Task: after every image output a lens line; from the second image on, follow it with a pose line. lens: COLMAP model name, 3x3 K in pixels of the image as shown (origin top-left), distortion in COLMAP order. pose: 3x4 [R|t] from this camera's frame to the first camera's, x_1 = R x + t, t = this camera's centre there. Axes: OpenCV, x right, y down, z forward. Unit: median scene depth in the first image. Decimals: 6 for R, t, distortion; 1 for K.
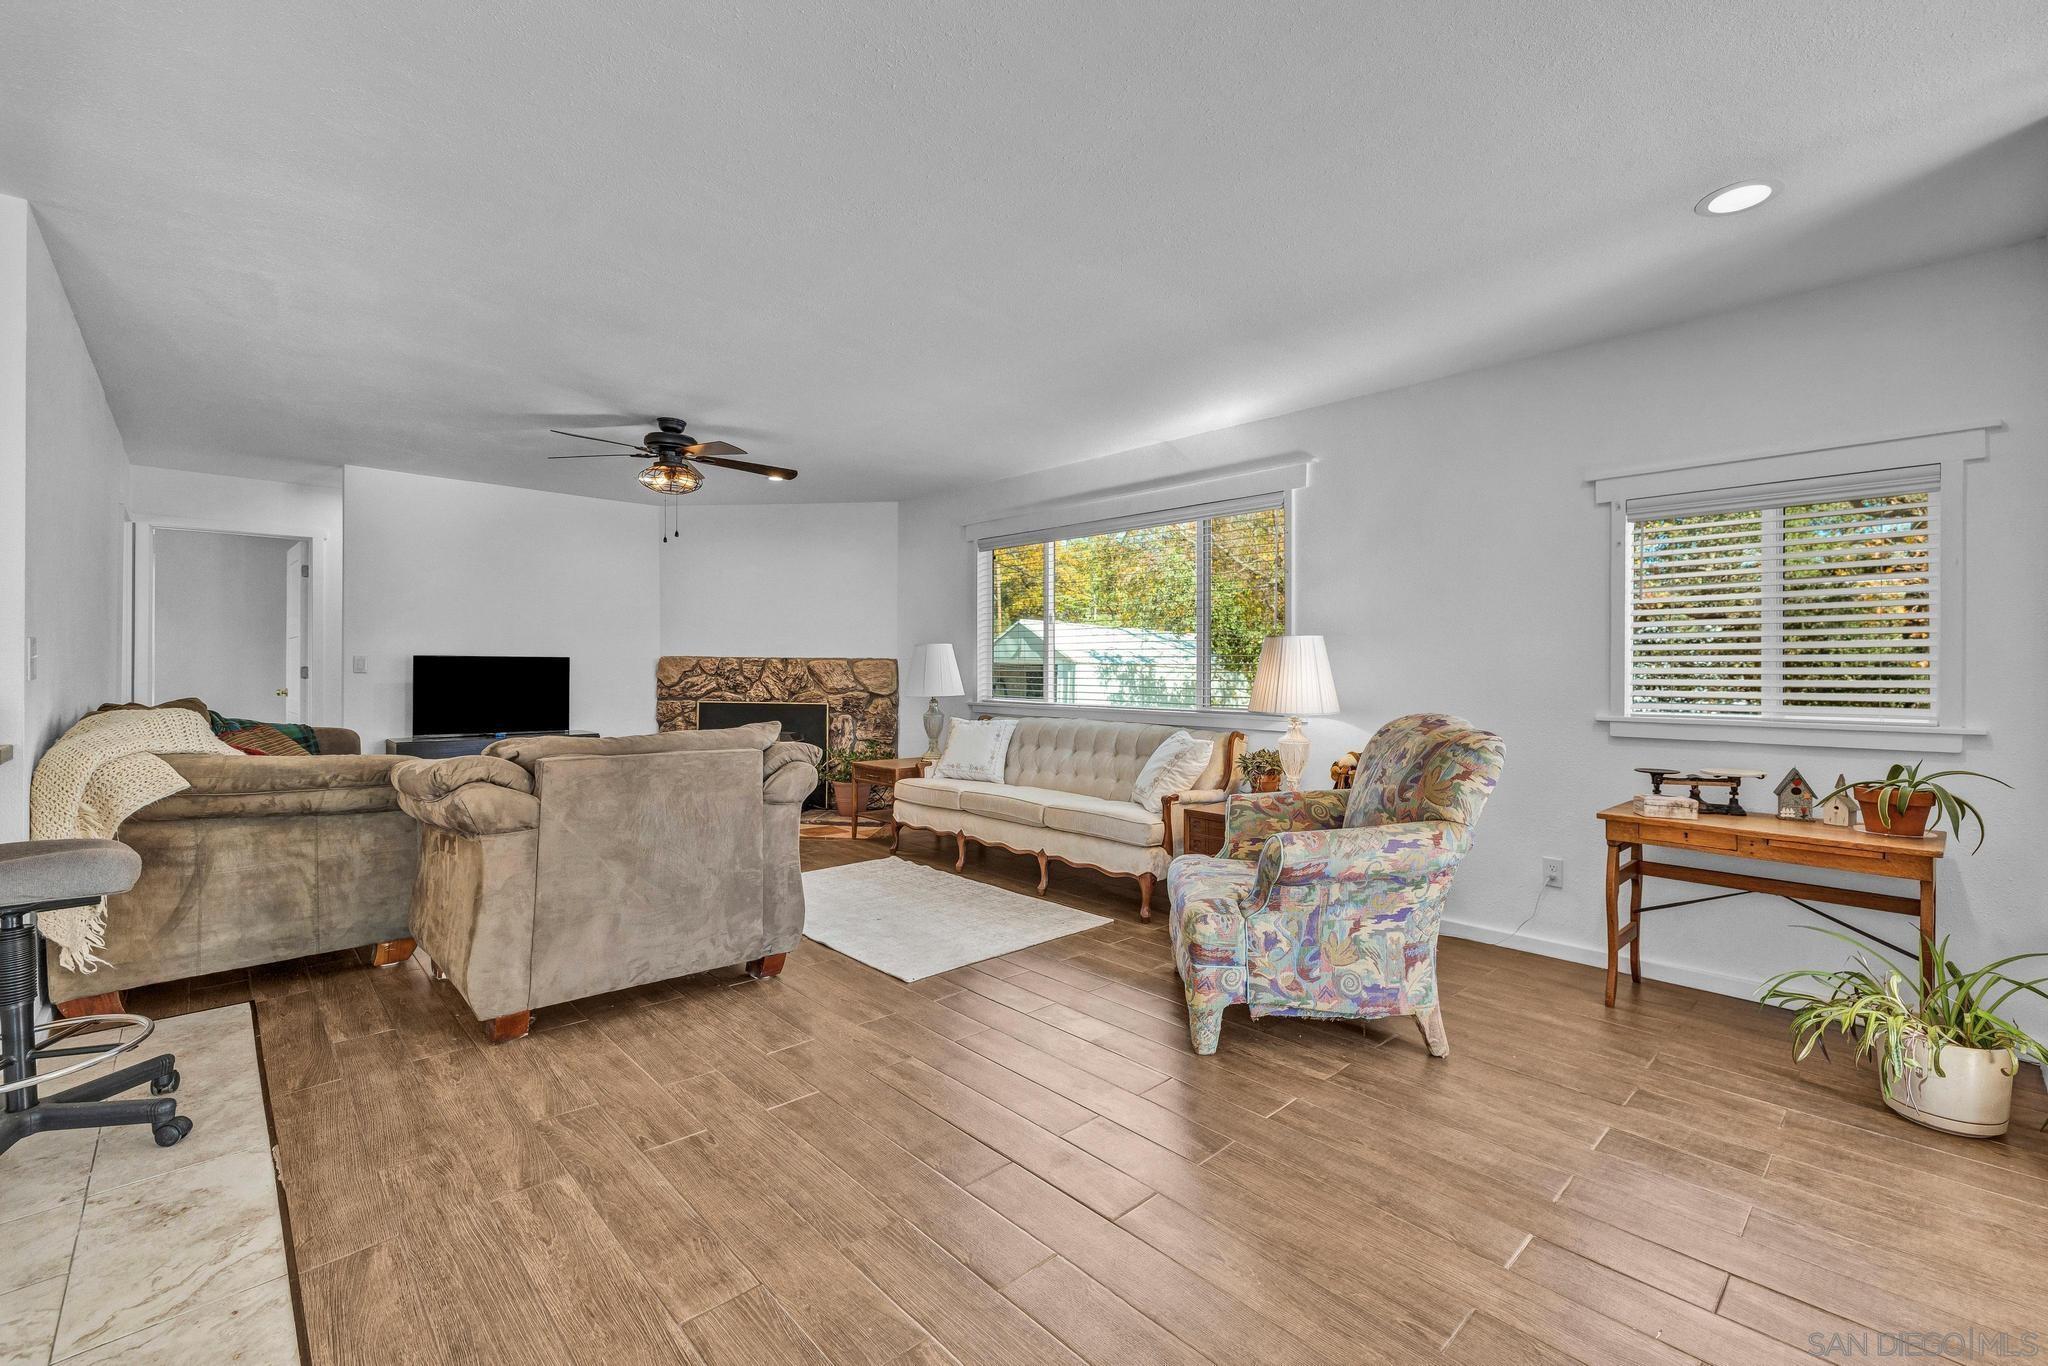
lens RADIAL K [[873.8, 0, 1021.6], [0, 873.8, 682.5], [0, 0, 1]] dist [0.003746, -0.000212]
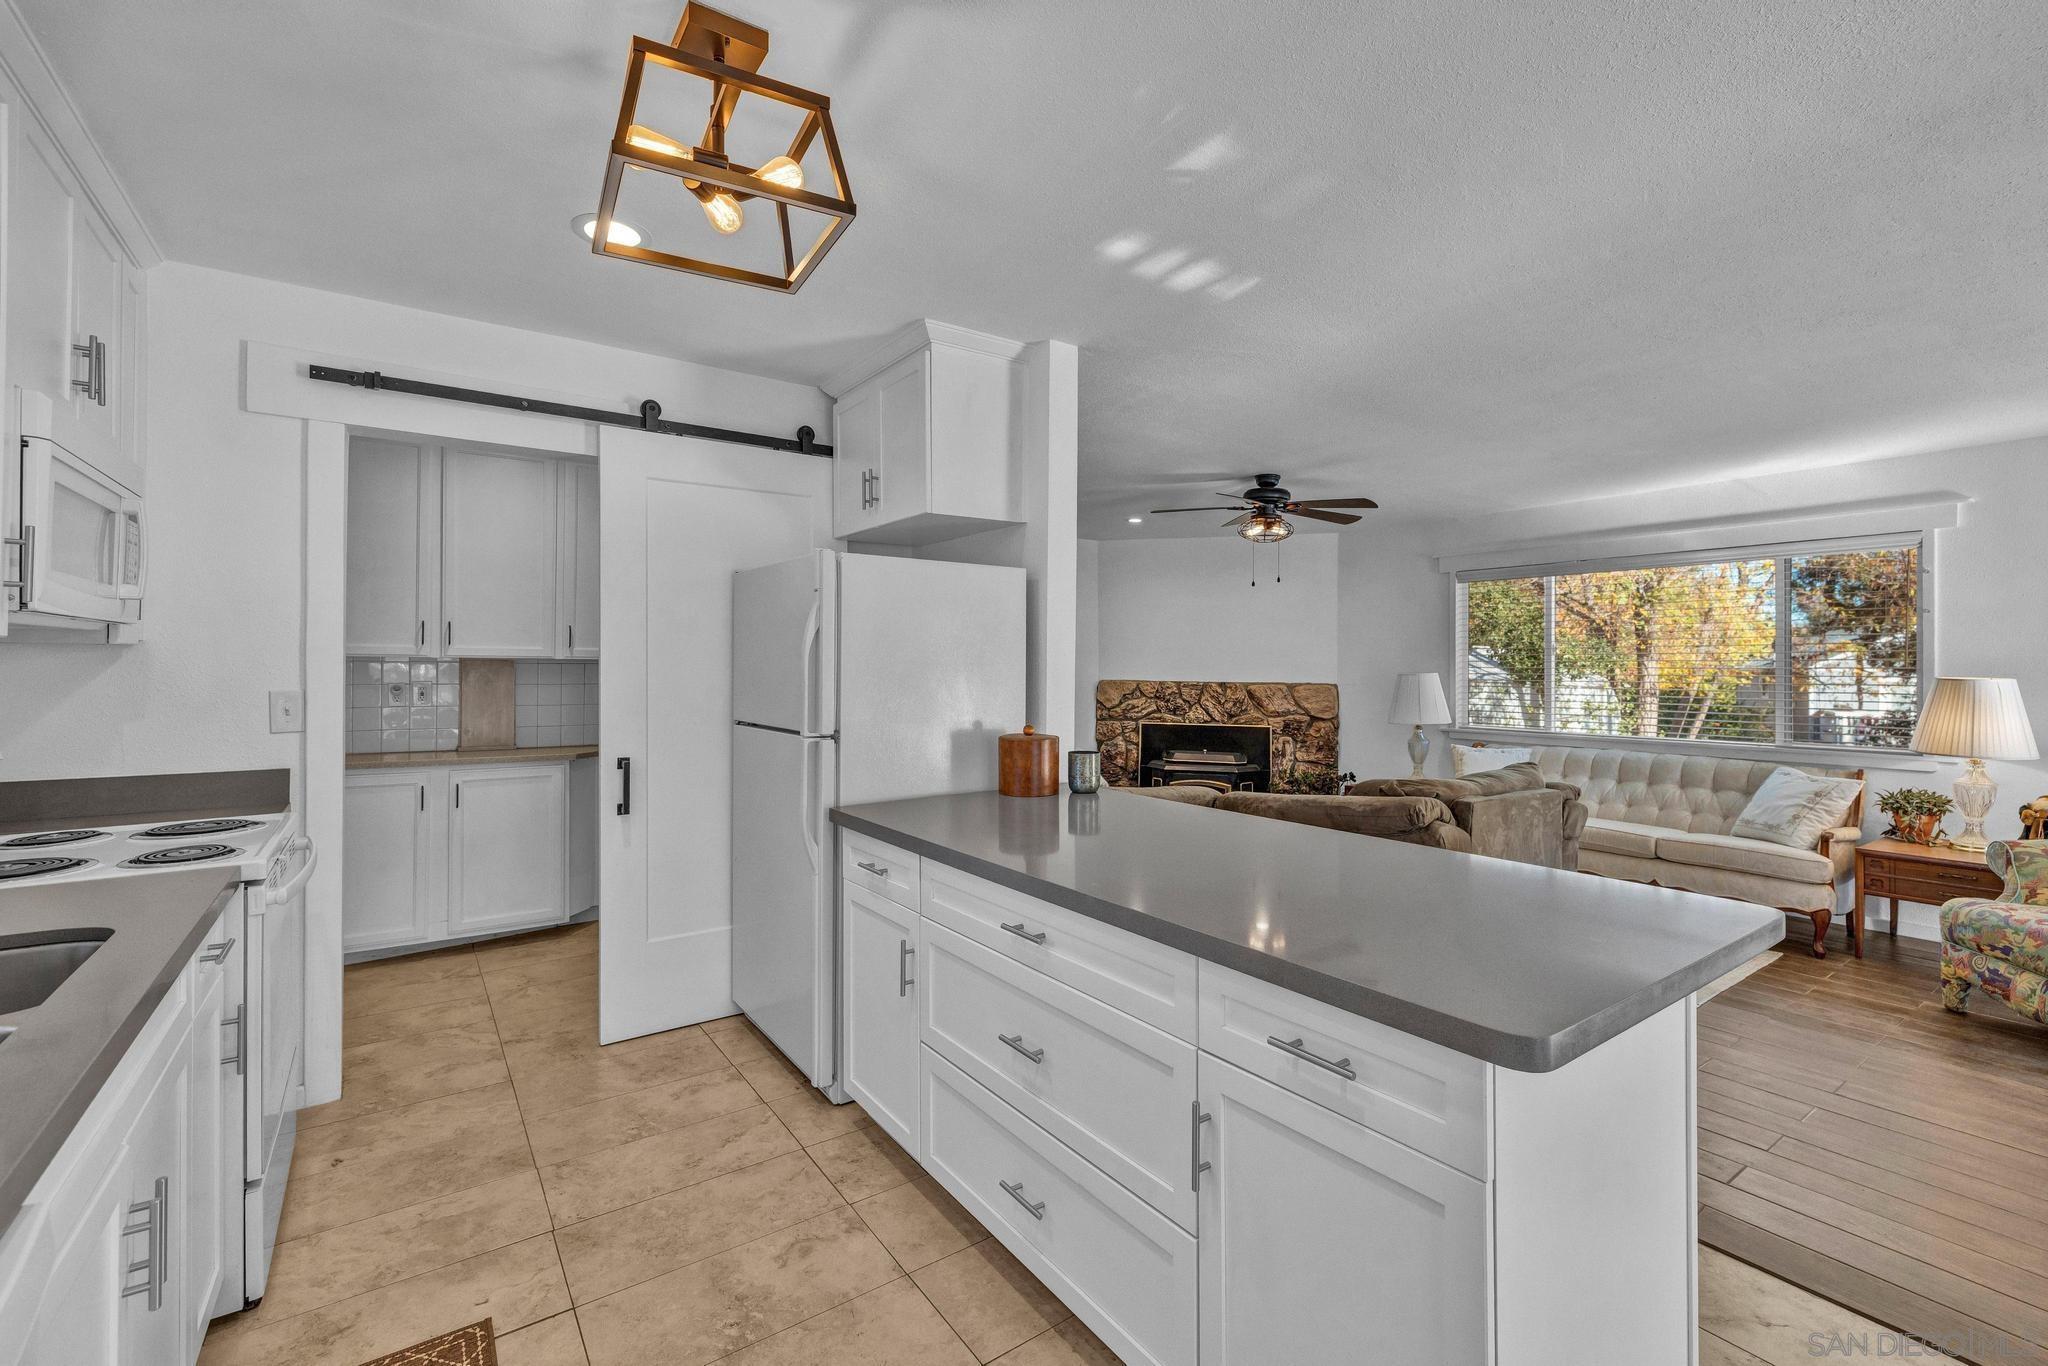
lens RADIAL K [[873.8, 0, 1020.8], [0, 873.8, 667.3], [0, 0, 1]] dist [0.003746, -0.000212]
pose [[0.990344, 0.002056, -0.138614, -0.372962], [-0.005192, 0.999739, -0.022266, -0.021840], [0.138532, 0.022770, 0.990096, -0.087064]]
